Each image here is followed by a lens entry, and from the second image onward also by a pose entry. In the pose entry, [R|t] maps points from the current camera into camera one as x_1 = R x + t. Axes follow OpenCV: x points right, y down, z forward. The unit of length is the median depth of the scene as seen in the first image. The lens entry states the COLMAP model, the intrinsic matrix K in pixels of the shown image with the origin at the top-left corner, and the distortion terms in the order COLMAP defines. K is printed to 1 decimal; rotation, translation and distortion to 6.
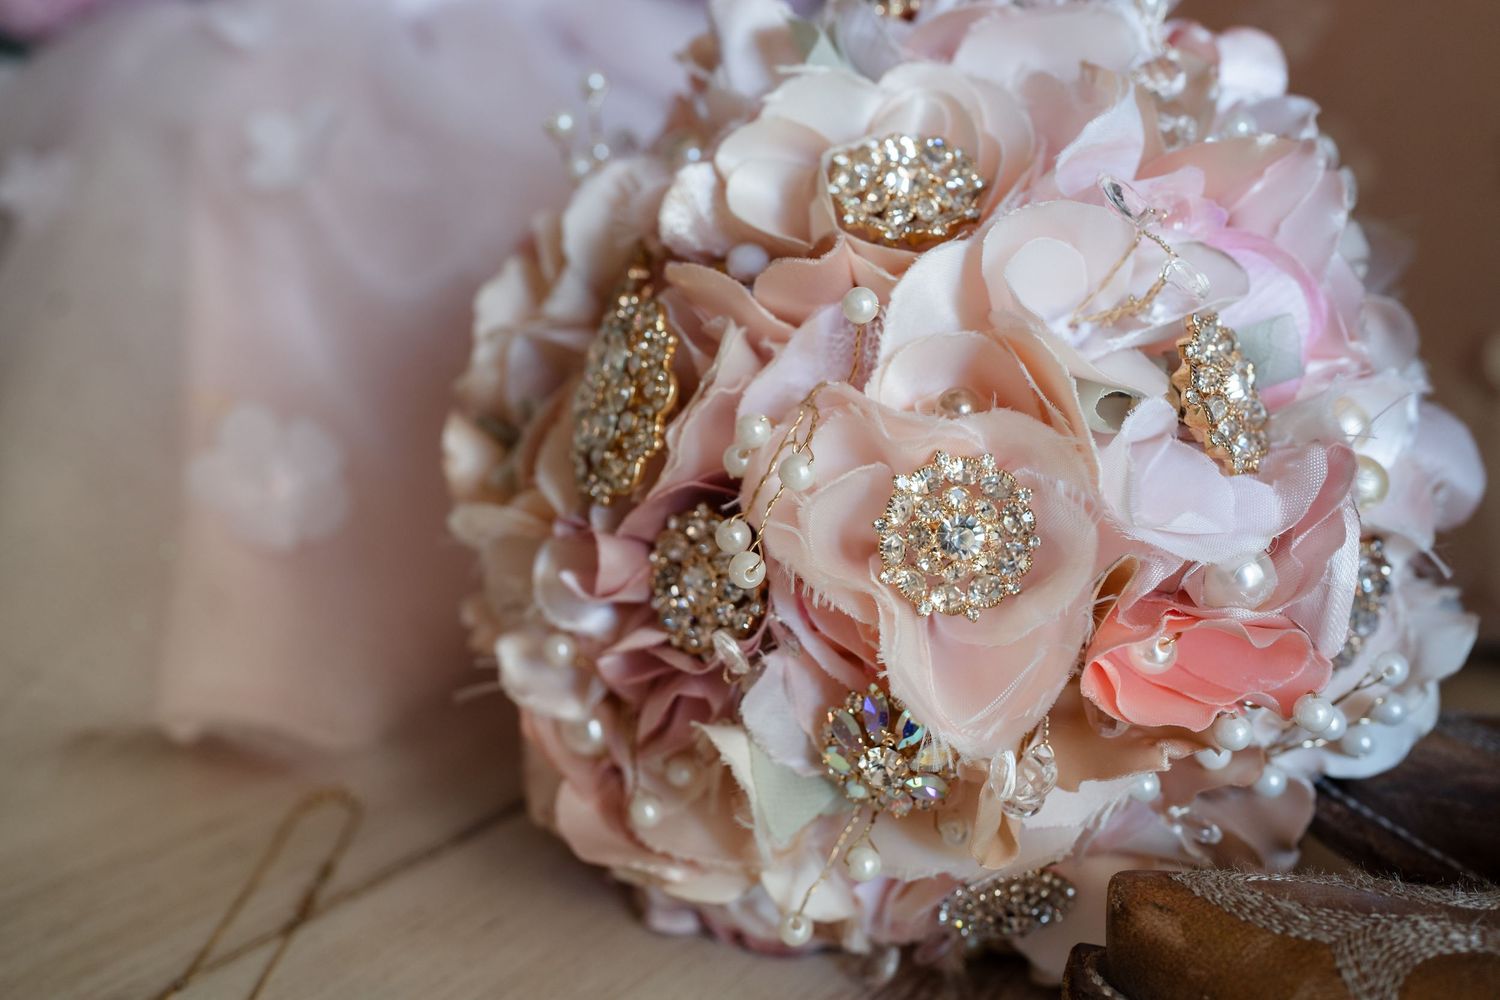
lens RADIAL K [[1509.9, 0, 744.3], [0, 1509.9, 499.9], [0, 0, 1]] dist [0.106692, 0.000000]
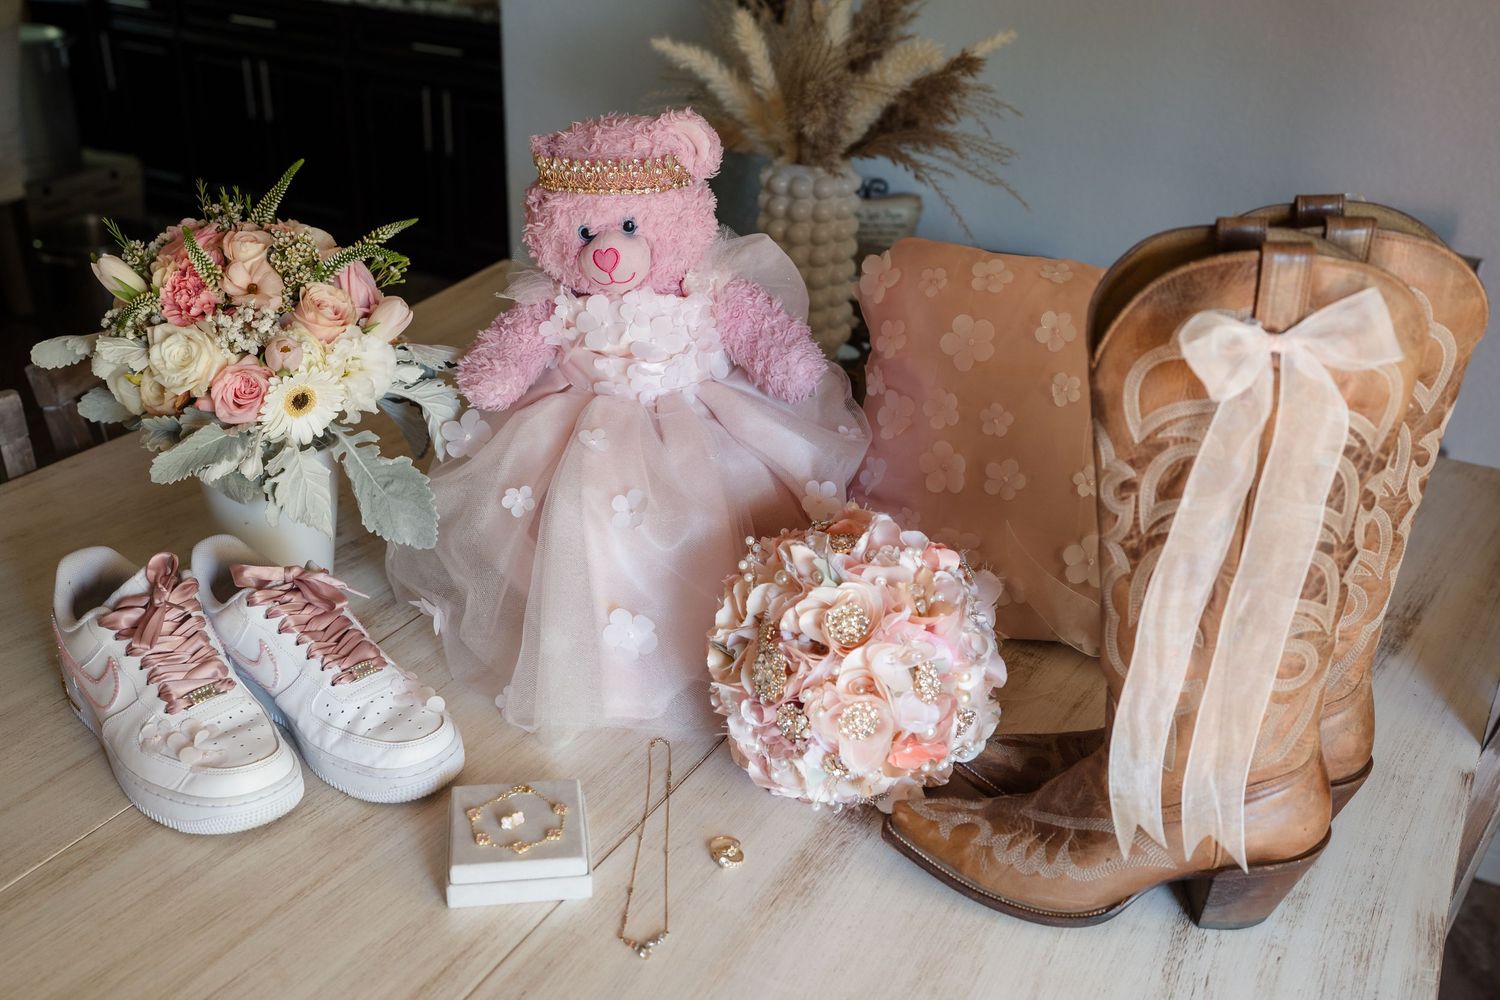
lens RADIAL K [[1509.9, 0, 753.2], [0, 1509.9, 500.7], [0, 0, 1]] dist [0.106692, 0.000000]
pose [[0.998907, -0.011643, 0.045277, -0.282911], [-0.001318, 0.961088, 0.276240, -1.480074], [-0.046731, -0.275998, 0.960022, -2.398809]]
